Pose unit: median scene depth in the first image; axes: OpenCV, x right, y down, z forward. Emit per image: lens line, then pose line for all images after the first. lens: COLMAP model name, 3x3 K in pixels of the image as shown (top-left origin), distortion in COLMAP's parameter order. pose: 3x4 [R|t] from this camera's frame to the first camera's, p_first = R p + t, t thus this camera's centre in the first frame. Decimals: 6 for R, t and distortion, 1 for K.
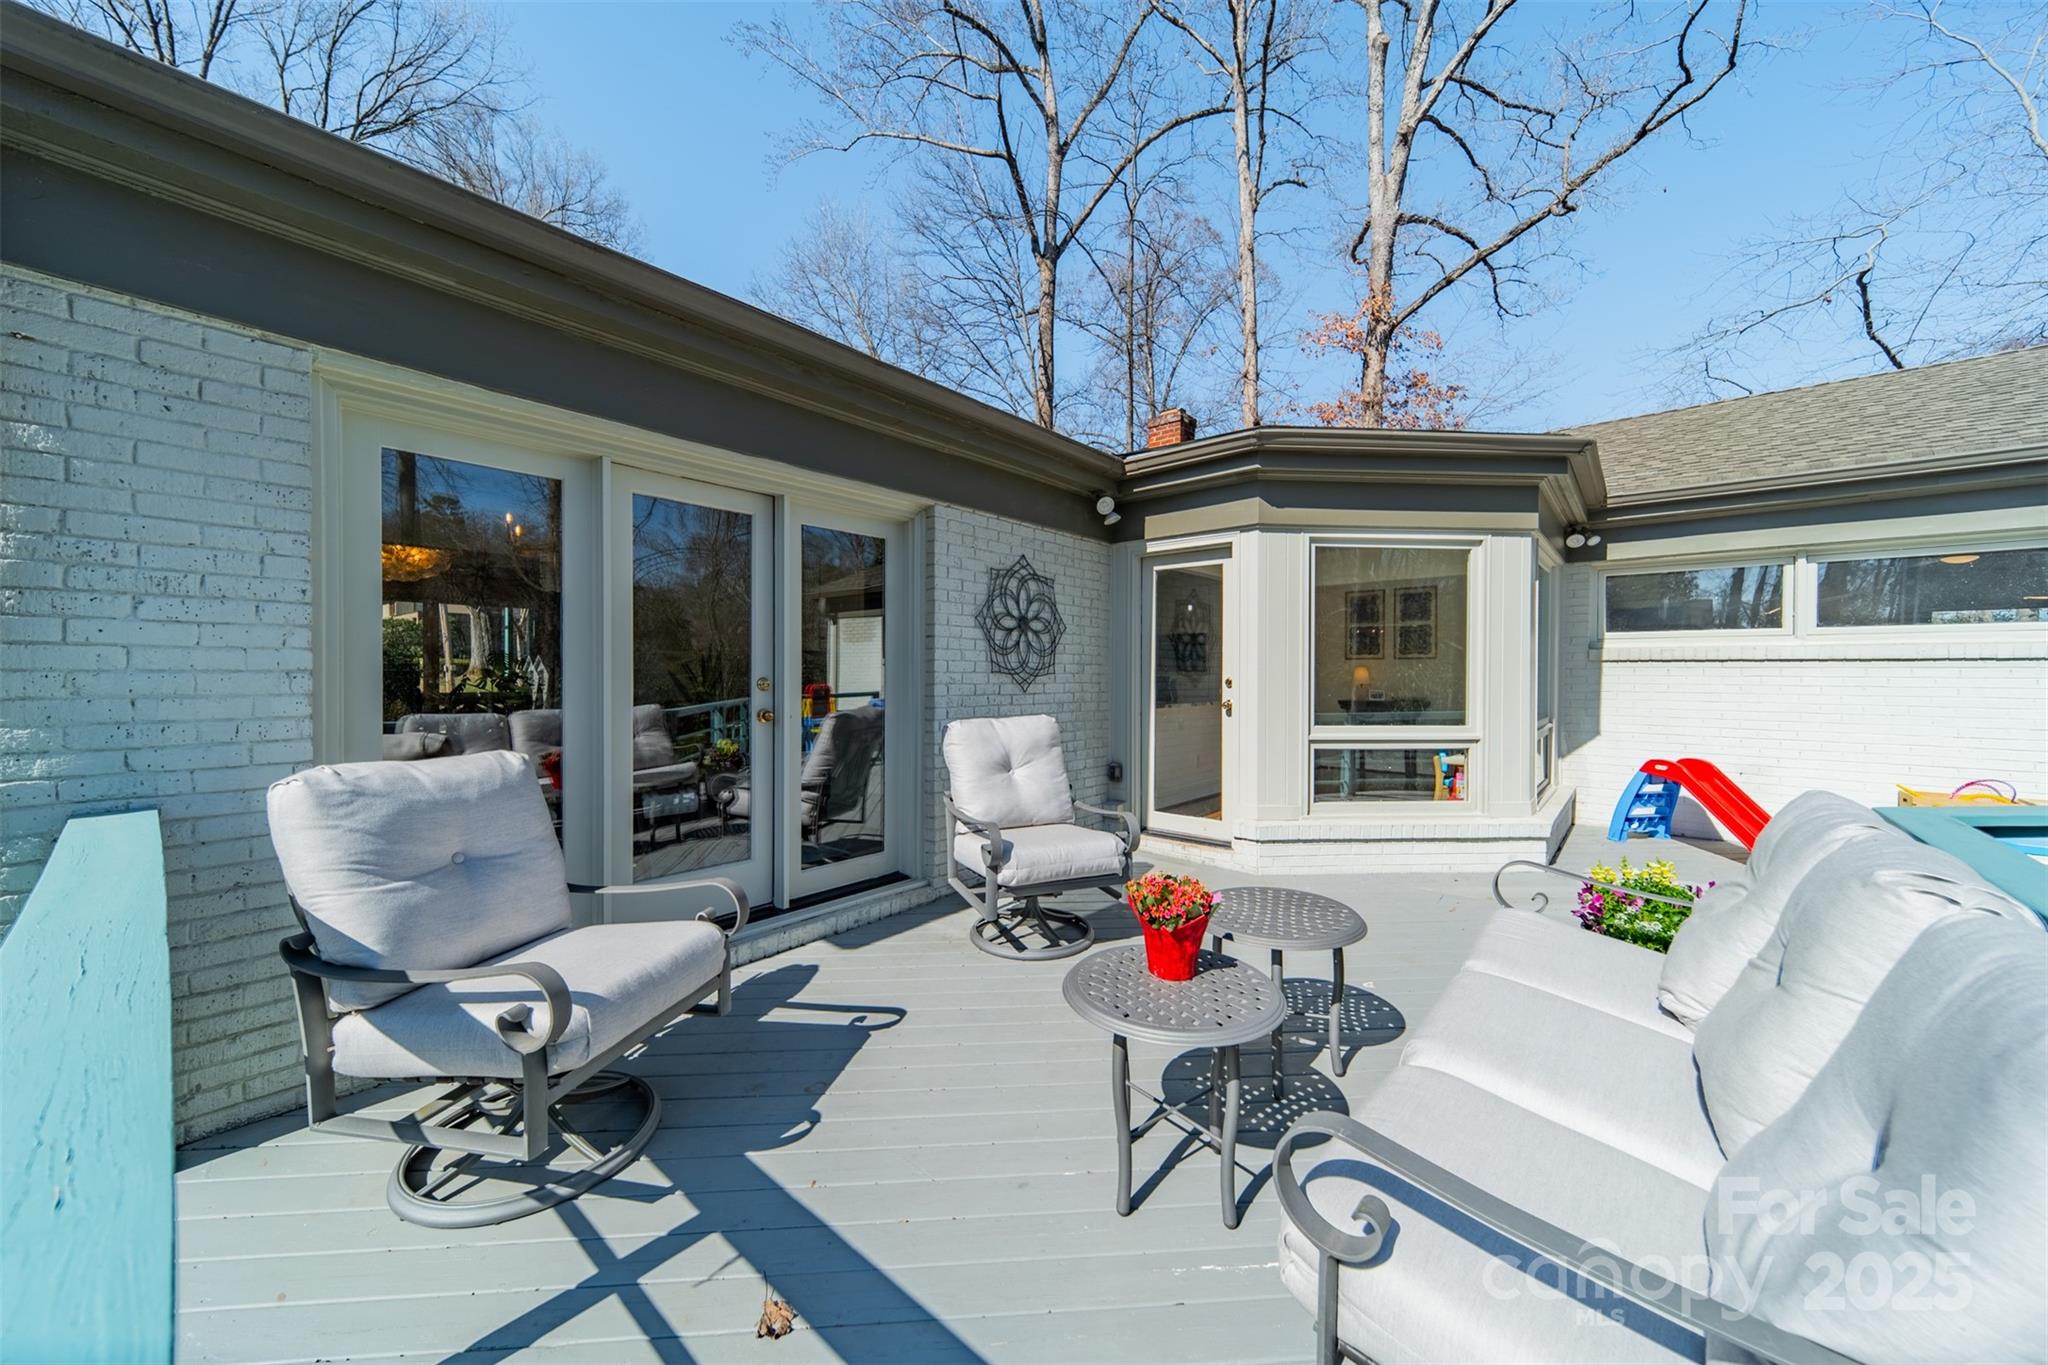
lens RADIAL K [[716.8, 0, 1024.0], [0, 716.8, 682.5], [0, 0, 1]] dist [0.008751, 0.000098]
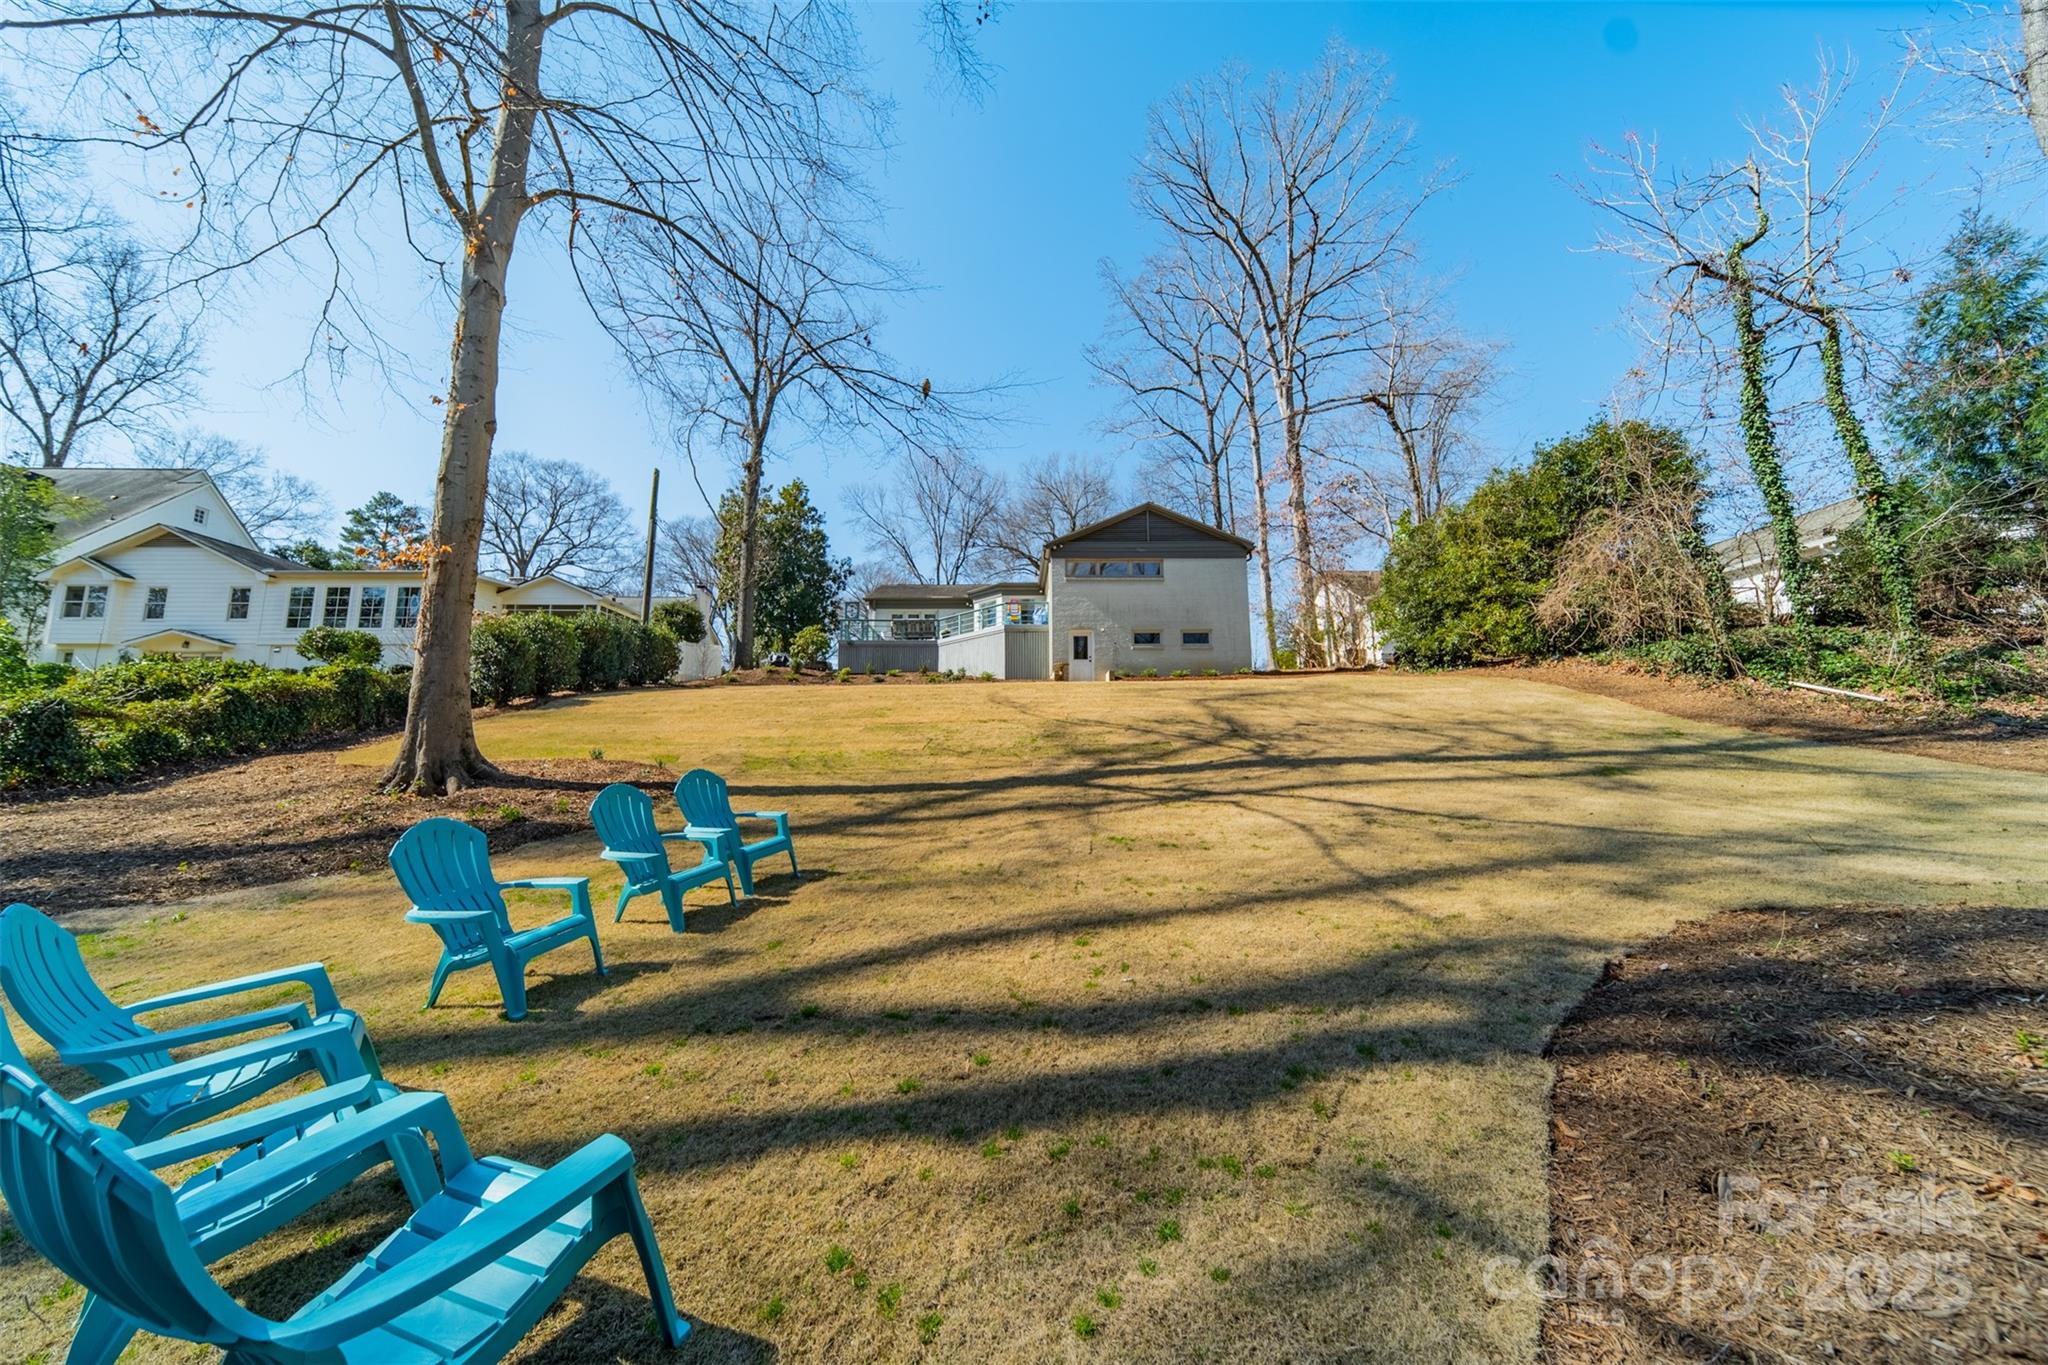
lens RADIAL K [[721.1, 0, 1024.0], [0, 721.1, 682.5], [0, 0, 1]] dist [0.007227, 0.000084]
pose [[0.650048, -0.106634, -0.752374, 2.884108], [-0.014722, 0.988152, -0.152771, 0.796757], [0.759751, 0.110386, 0.640776, -1.510811]]
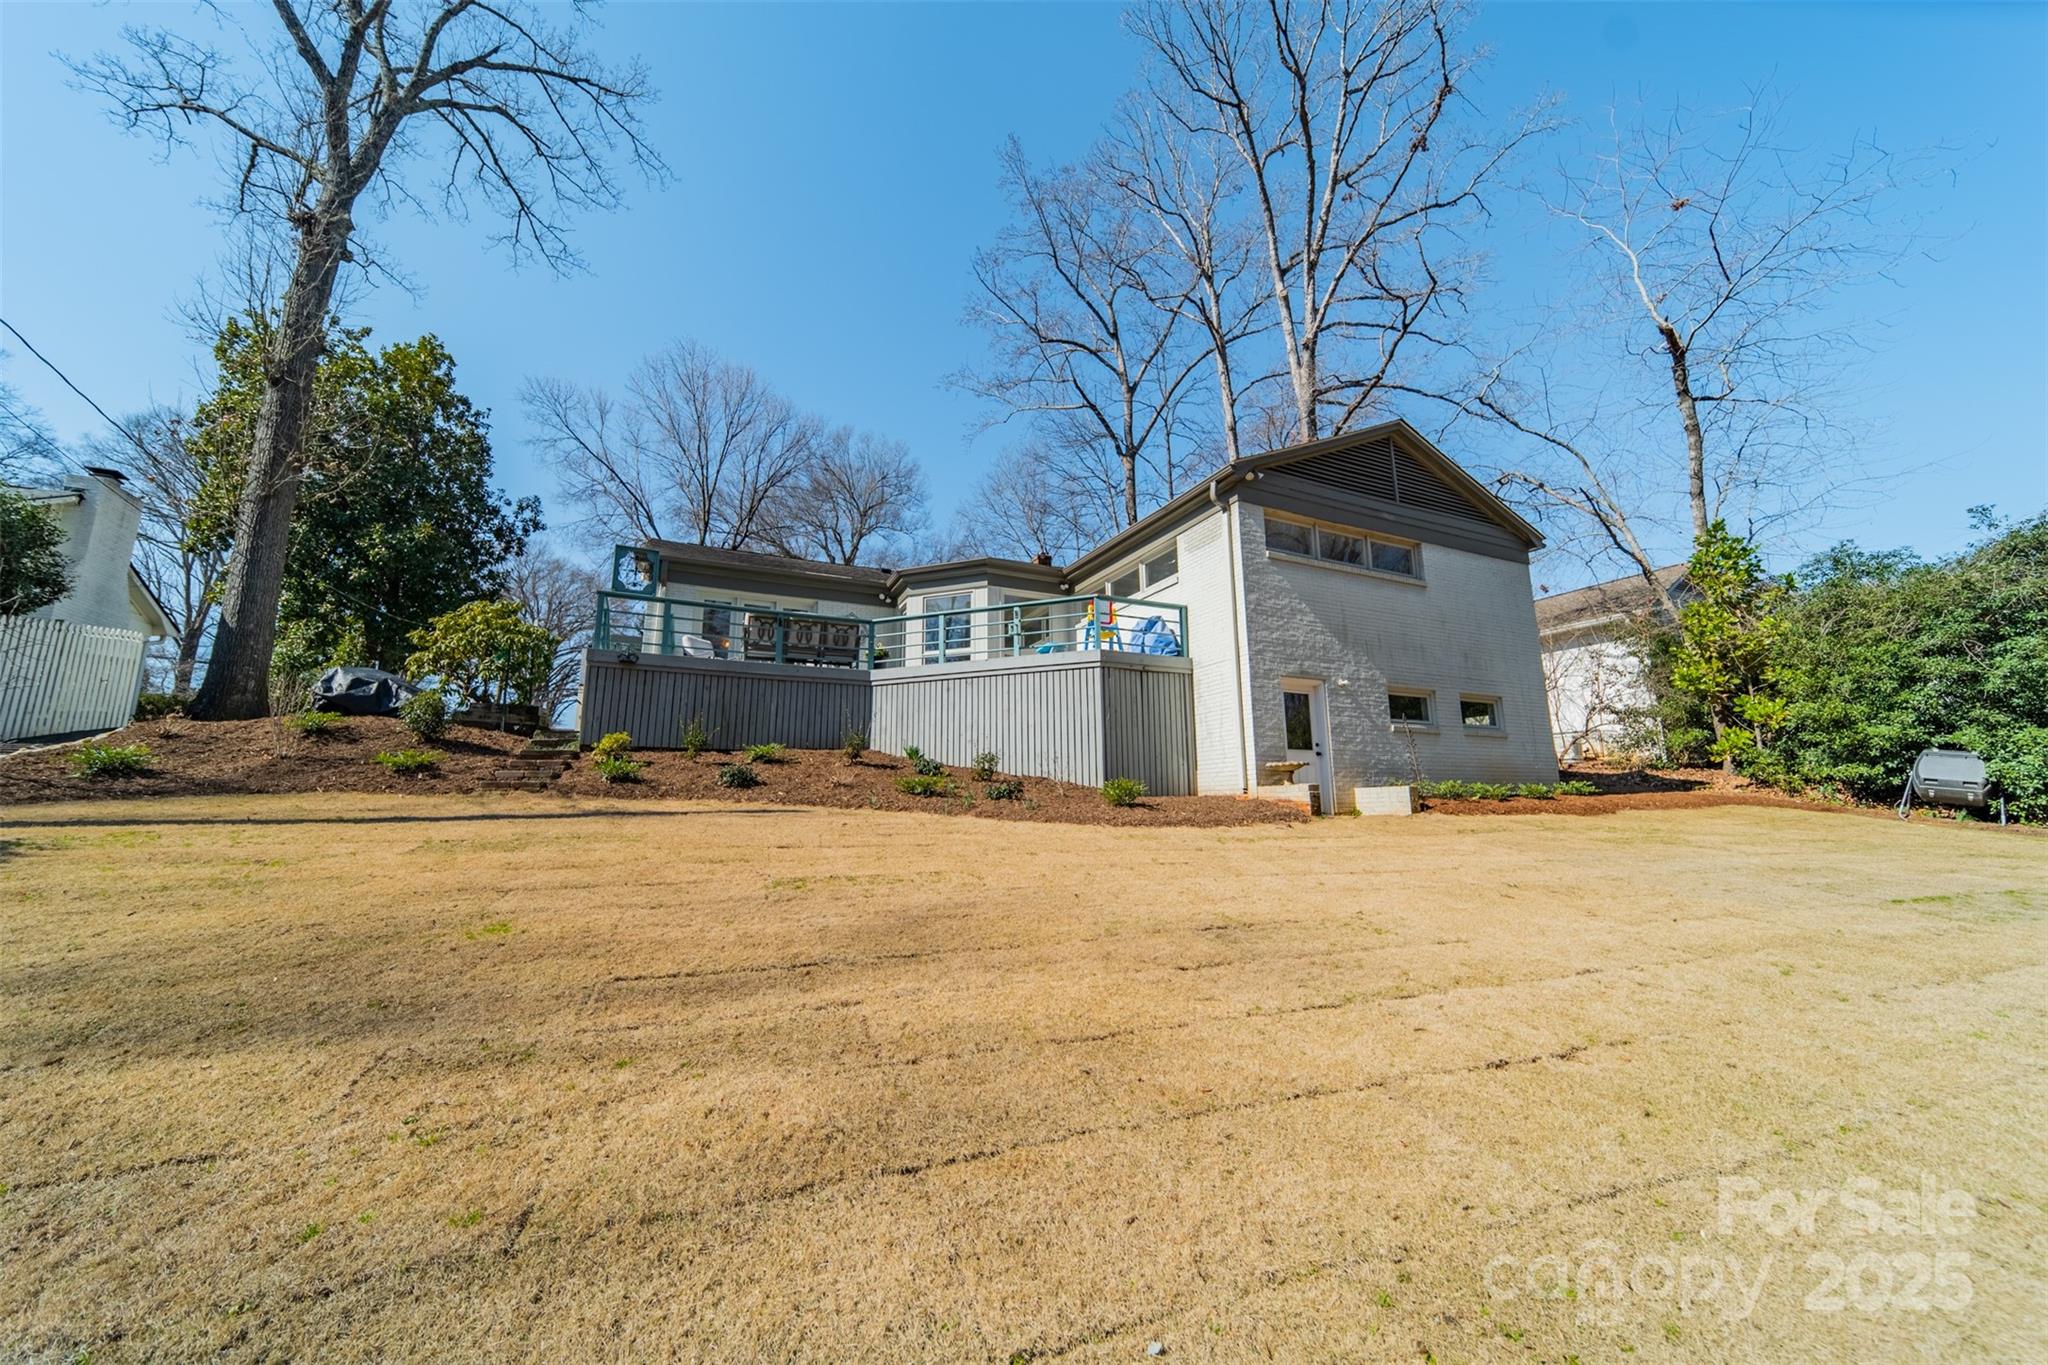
lens RADIAL K [[721.1, 0, 1024.0], [0, 721.1, 682.5], [0, 0, 1]] dist [0.007227, 0.000084]
pose [[0.907310, -0.083978, -0.411990, 1.056140], [-0.000818, 0.979497, -0.201457, 0.414740], [0.420461, 0.183121, 0.888639, -0.815477]]
